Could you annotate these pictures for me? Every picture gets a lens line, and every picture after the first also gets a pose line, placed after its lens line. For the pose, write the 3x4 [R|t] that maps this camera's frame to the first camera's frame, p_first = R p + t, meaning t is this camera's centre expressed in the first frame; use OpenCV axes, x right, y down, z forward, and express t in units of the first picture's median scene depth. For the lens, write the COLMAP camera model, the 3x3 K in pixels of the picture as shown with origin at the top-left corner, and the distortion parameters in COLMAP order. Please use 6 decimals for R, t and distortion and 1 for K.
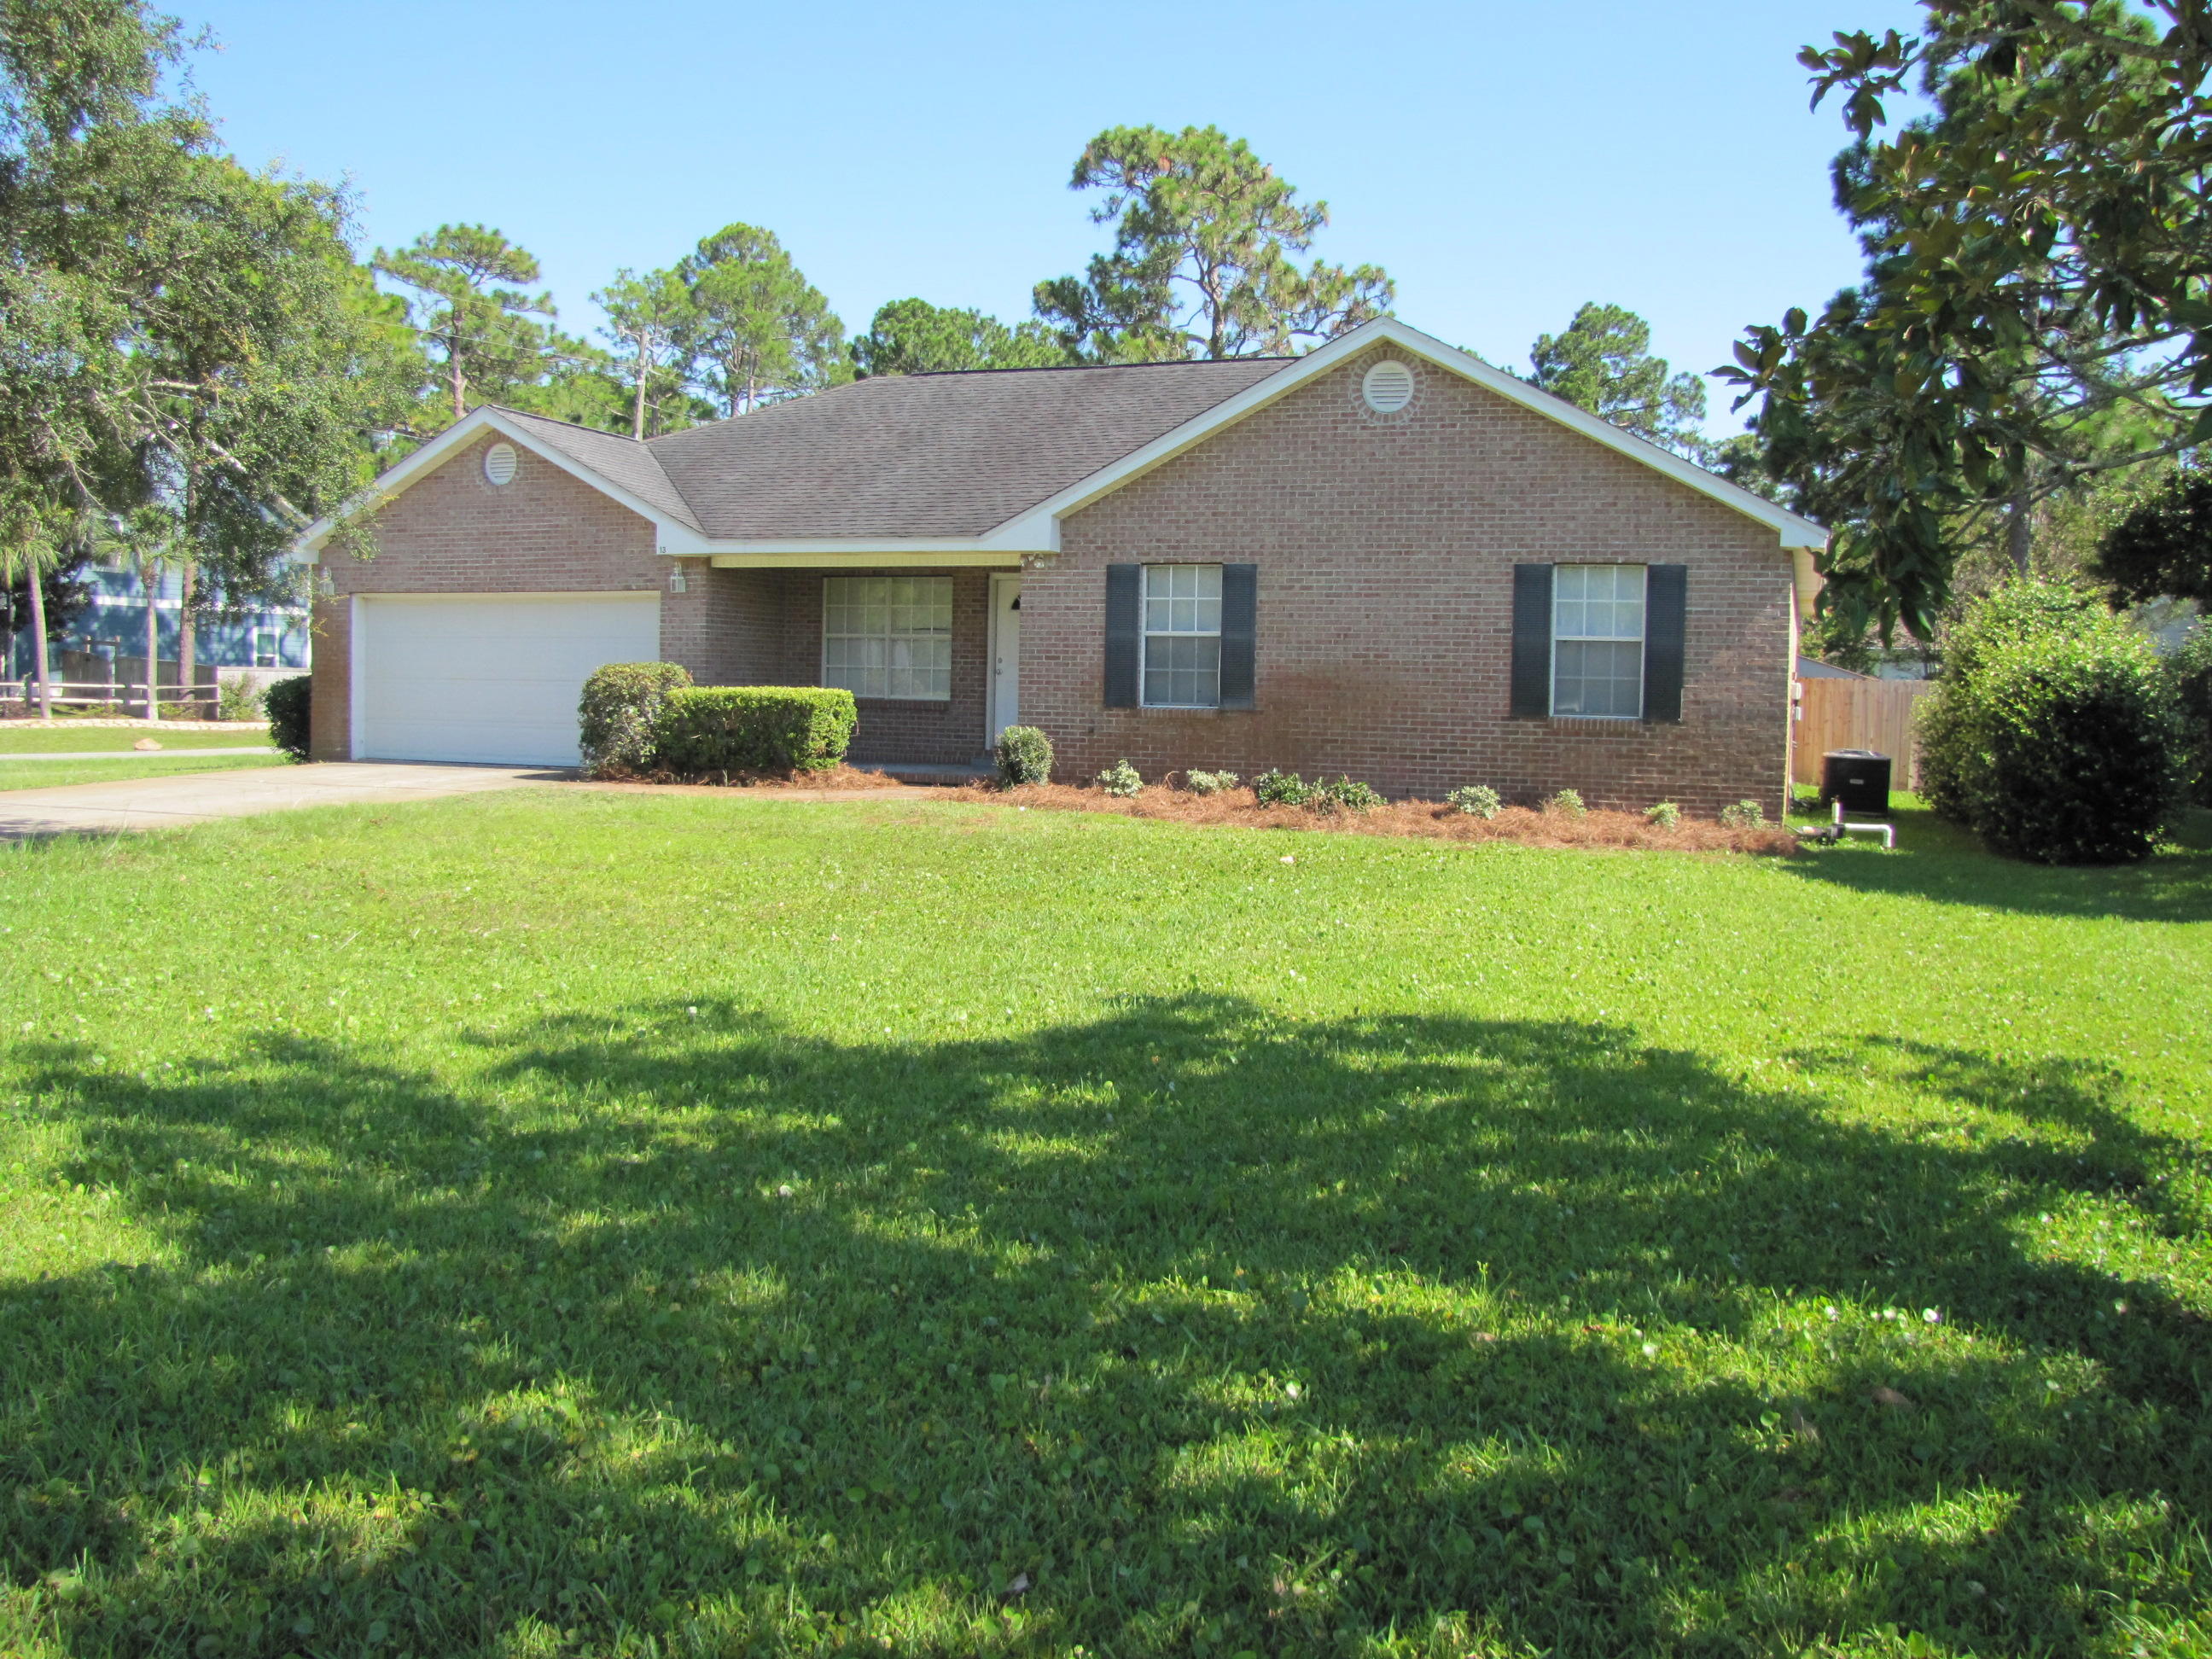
lens RADIAL K [[1844.0, 0, 1108.9], [0, 1844.0, 802.3], [0, 0, 1]] dist [-0.176736, 0.148859]
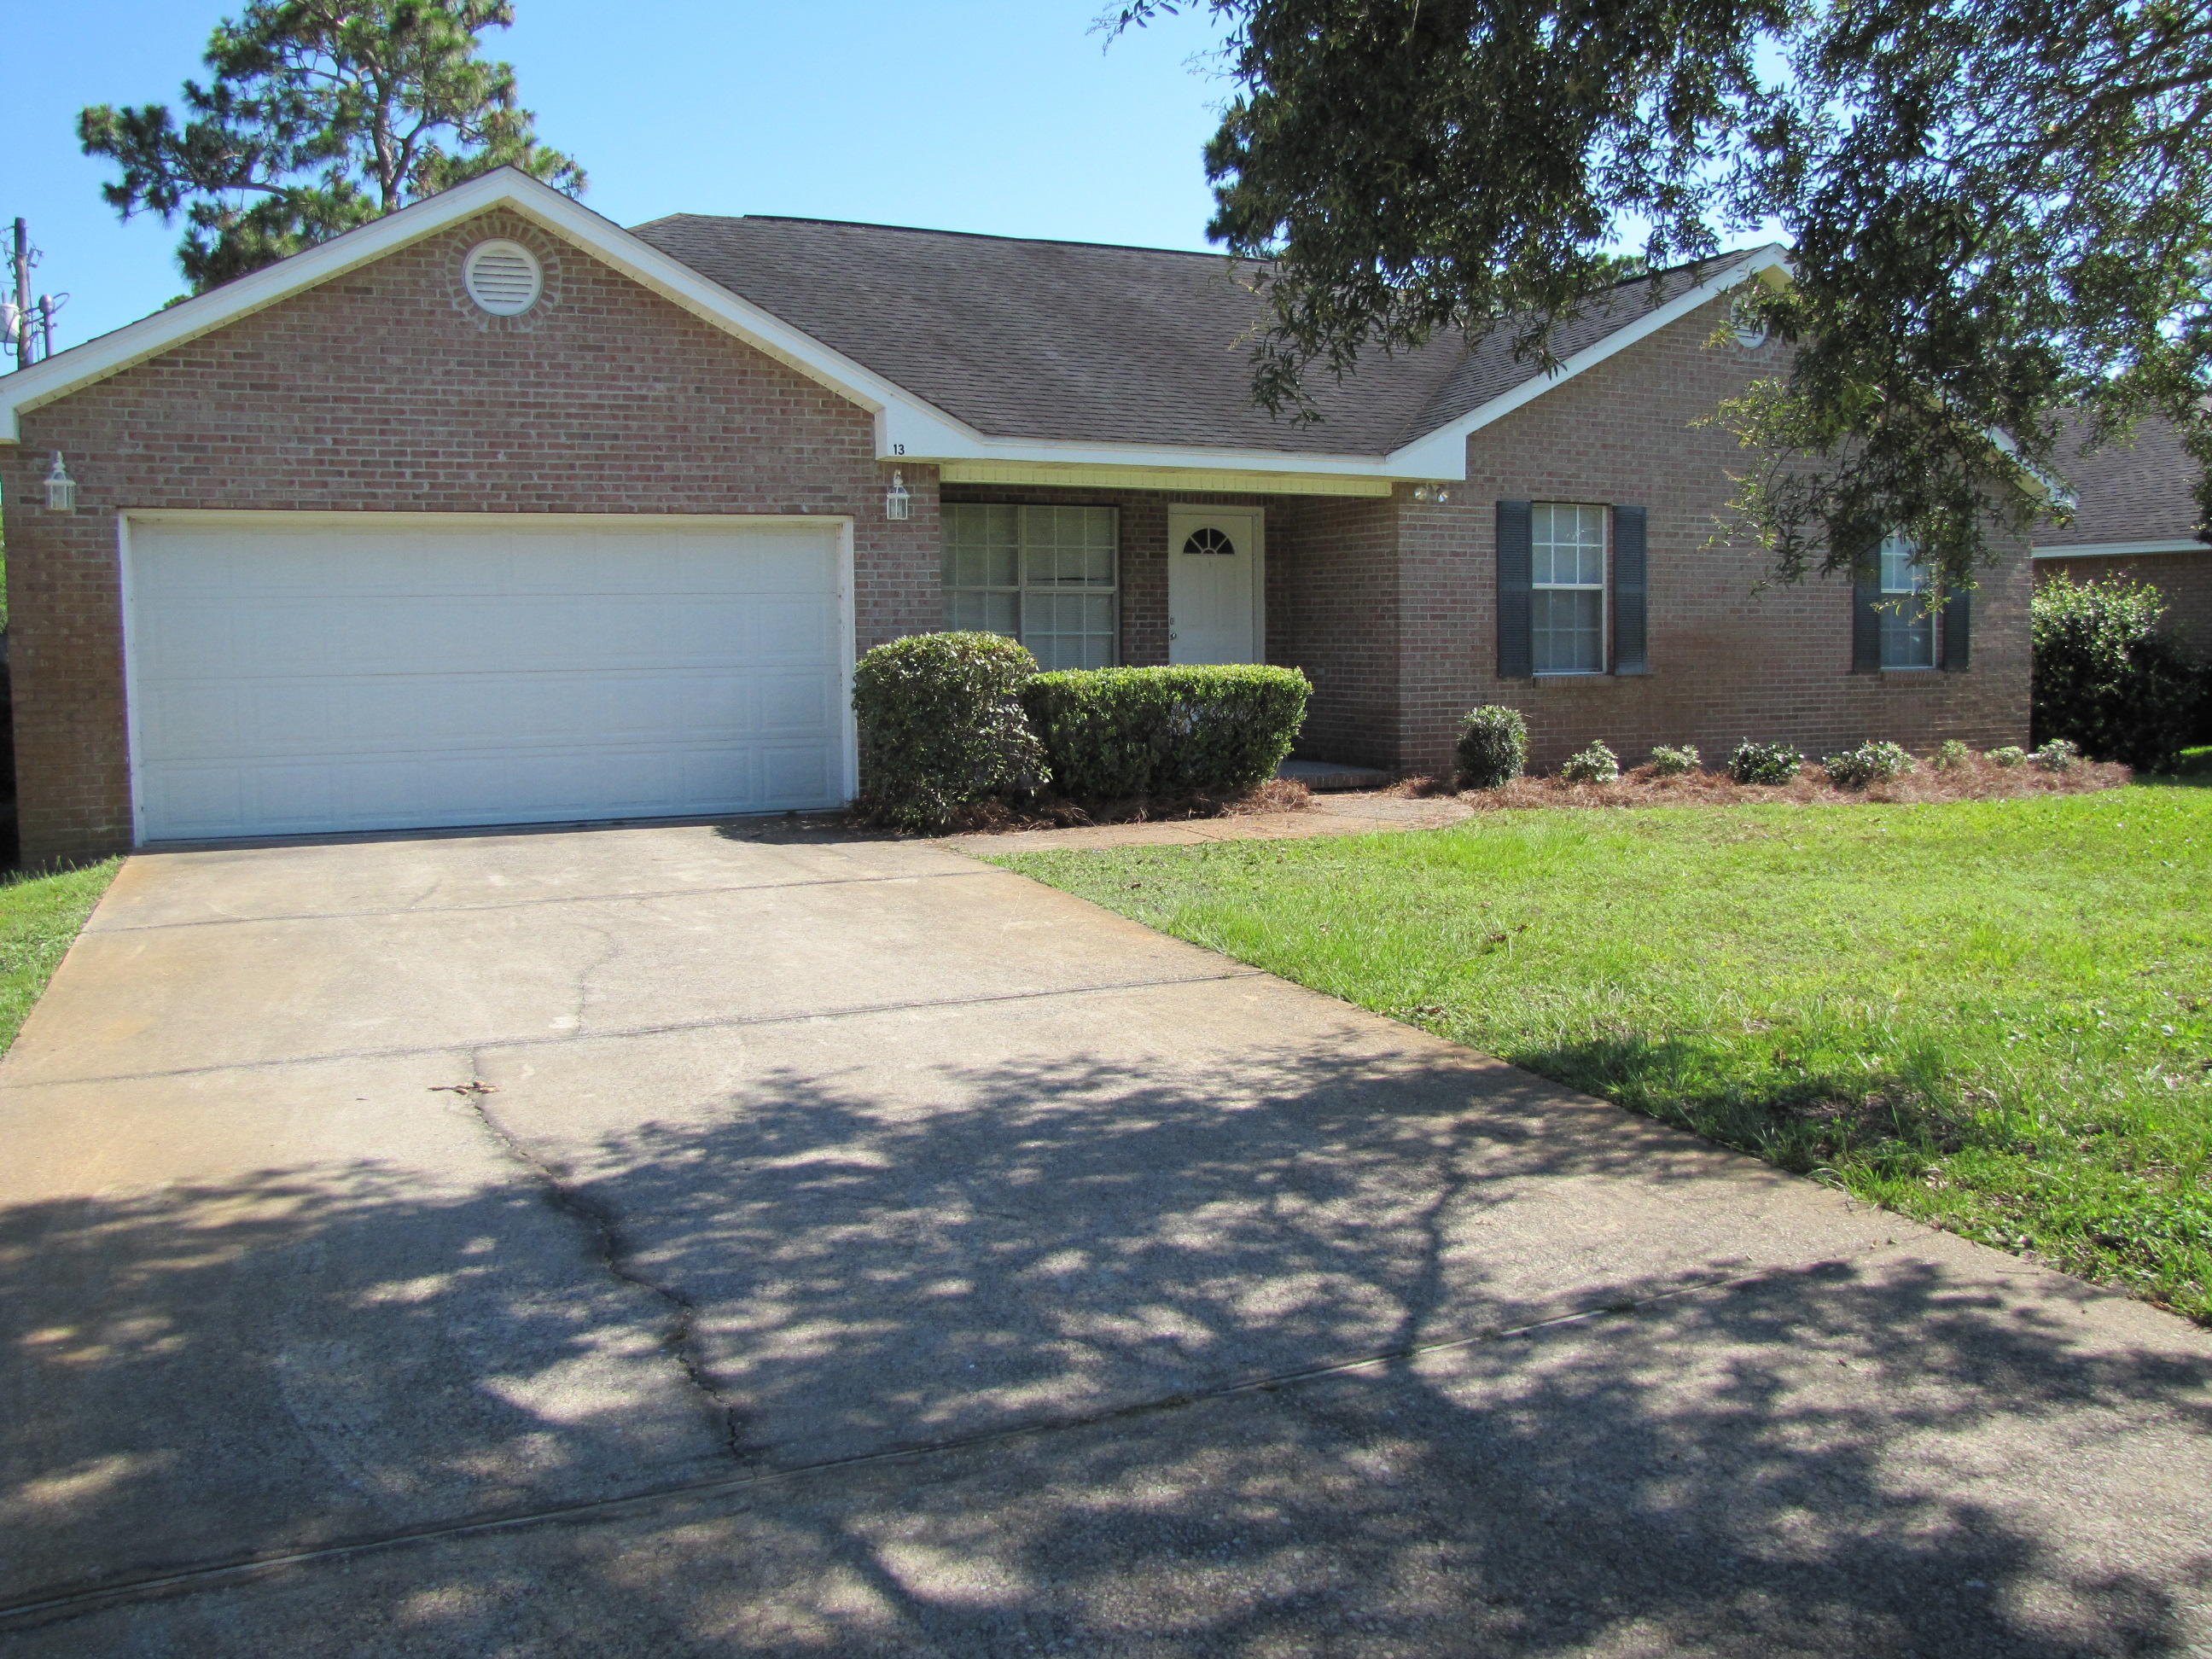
lens RADIAL K [[1844.0, 0, 1108.9], [0, 1844.0, 802.3], [0, 0, 1]] dist [-0.176736, 0.148859]
pose [[0.696015, -0.089083, 0.712480, -0.680117], [0.069057, 0.995979, 0.057069, -0.053122], [-0.714699, 0.009481, 0.699368, 0.546764]]
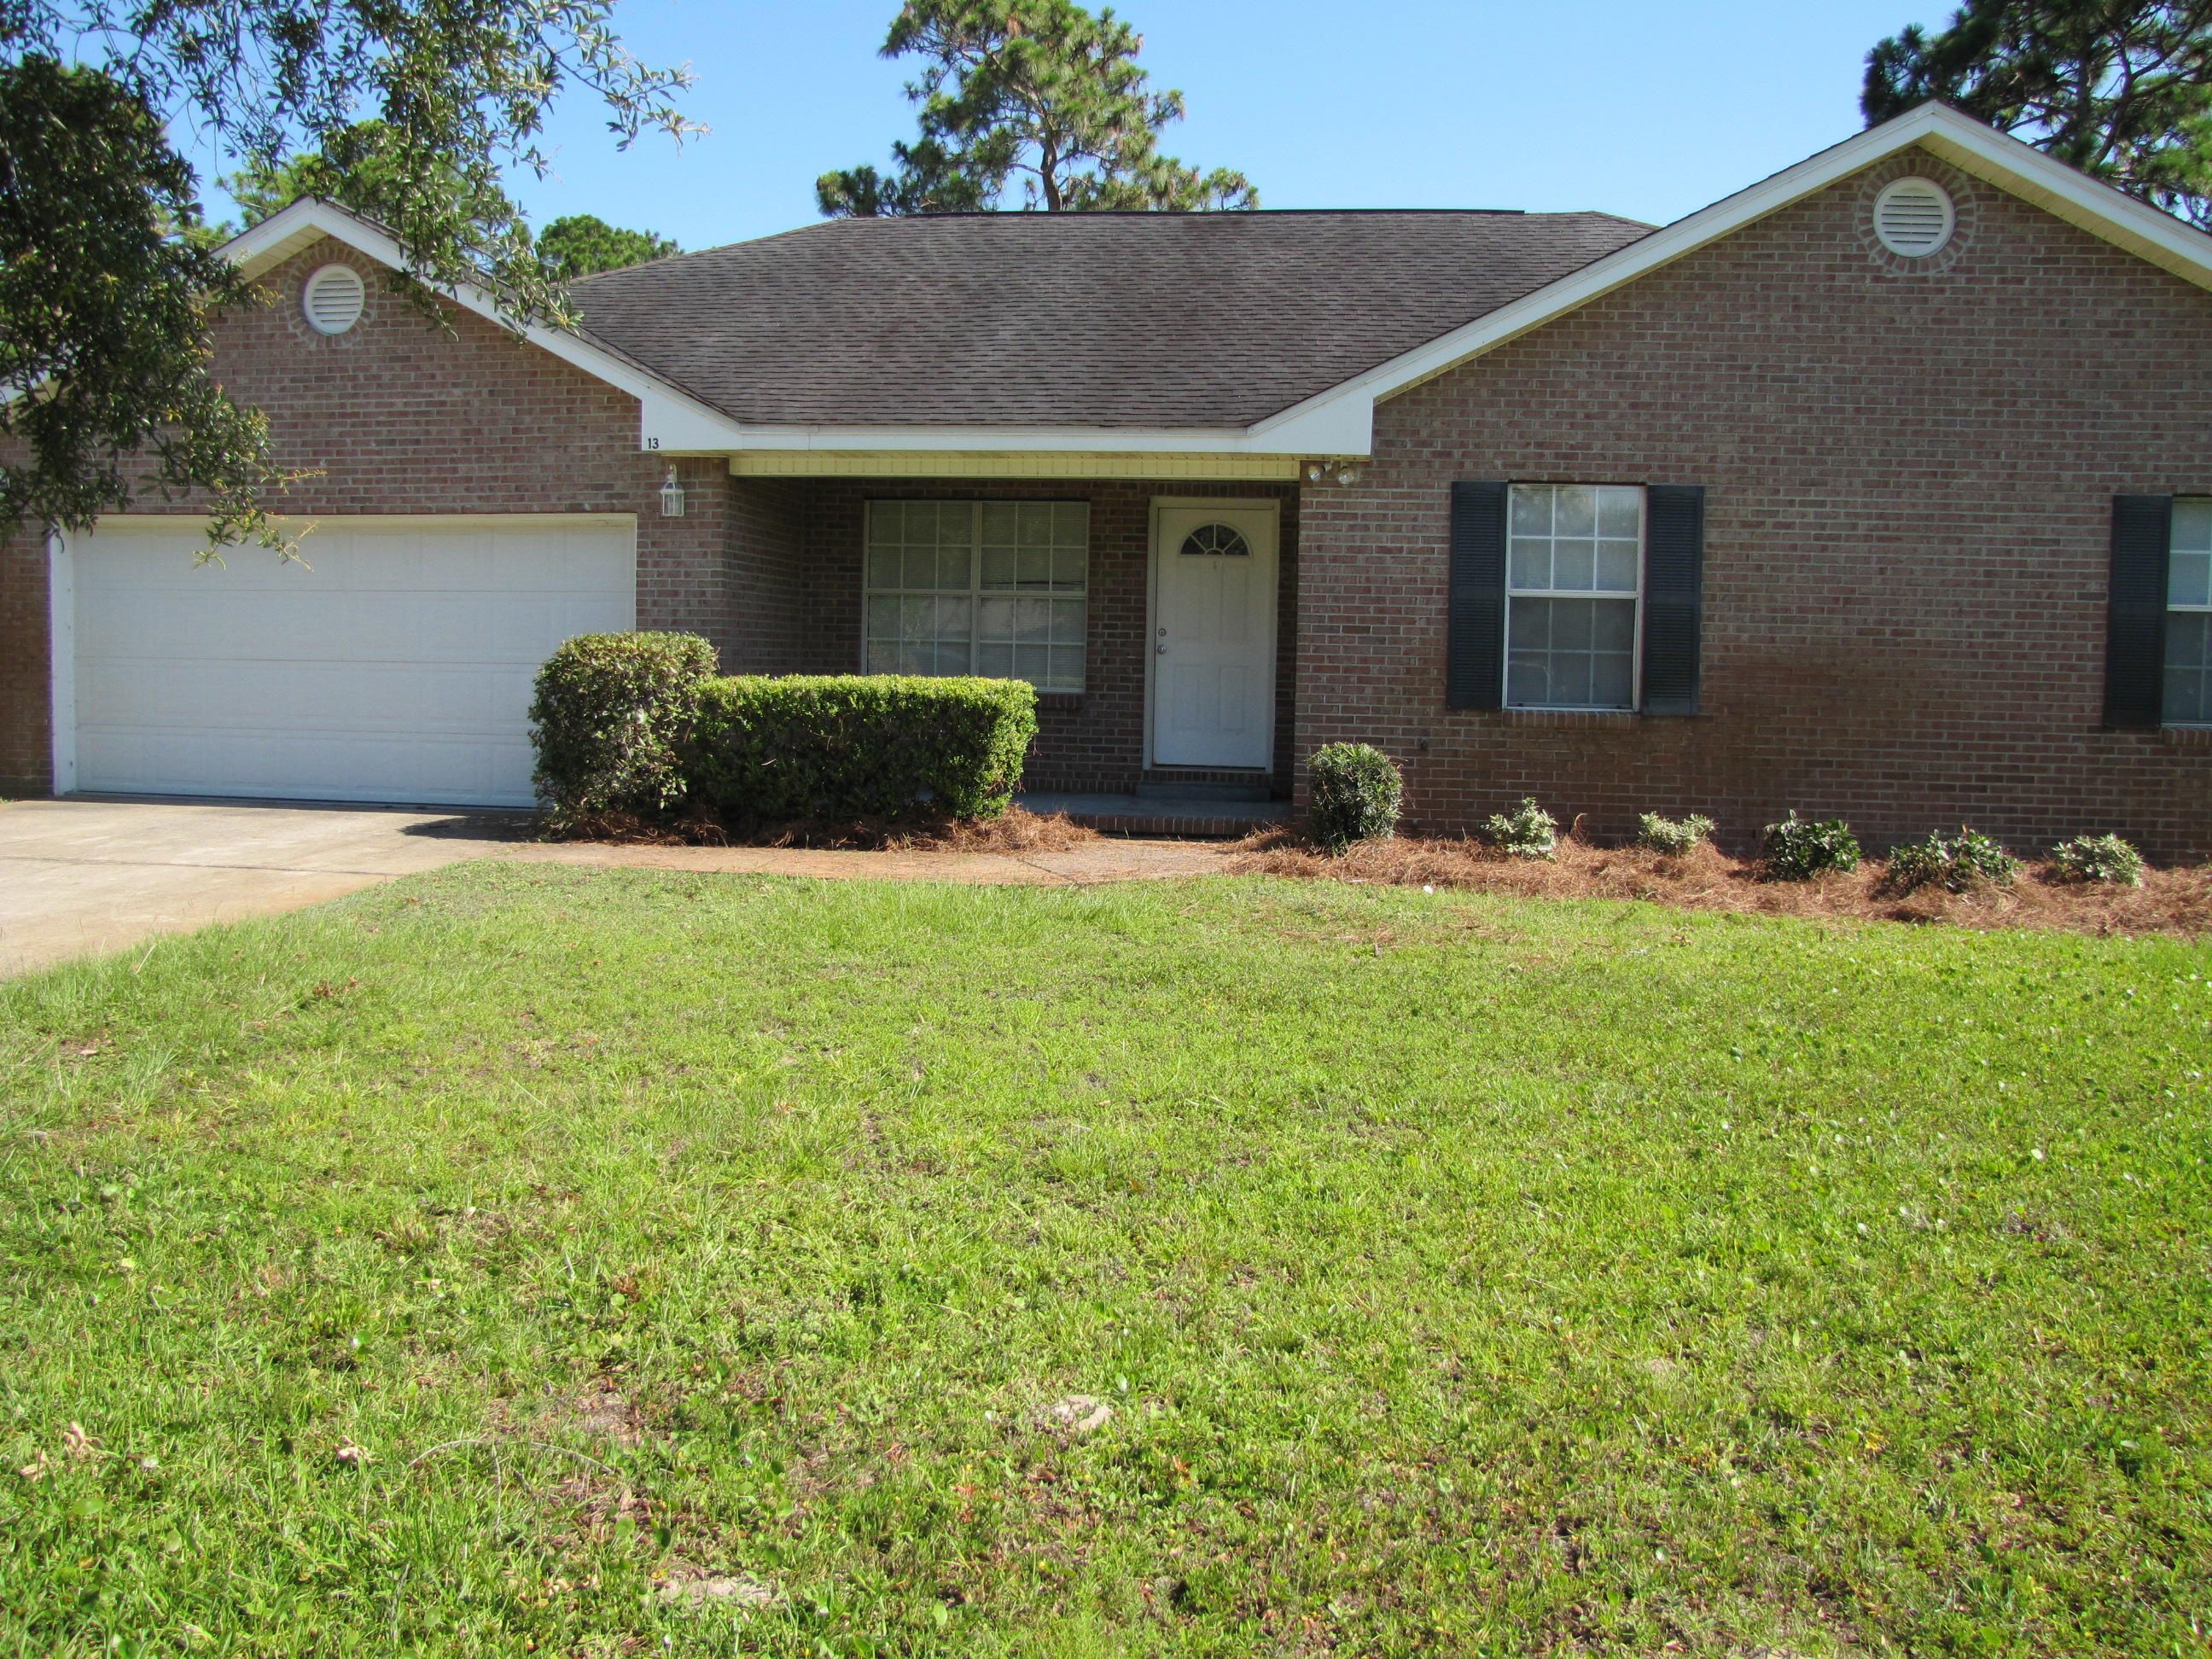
lens RADIAL K [[1844.0, 0, 1108.9], [0, 1844.0, 802.3], [0, 0, 1]] dist [-0.176736, 0.148859]
pose [[0.974297, -0.016761, 0.224644, -0.247448], [0.013003, 0.999750, 0.018200, -0.032067], [-0.224893, -0.014811, 0.974271, 0.409094]]
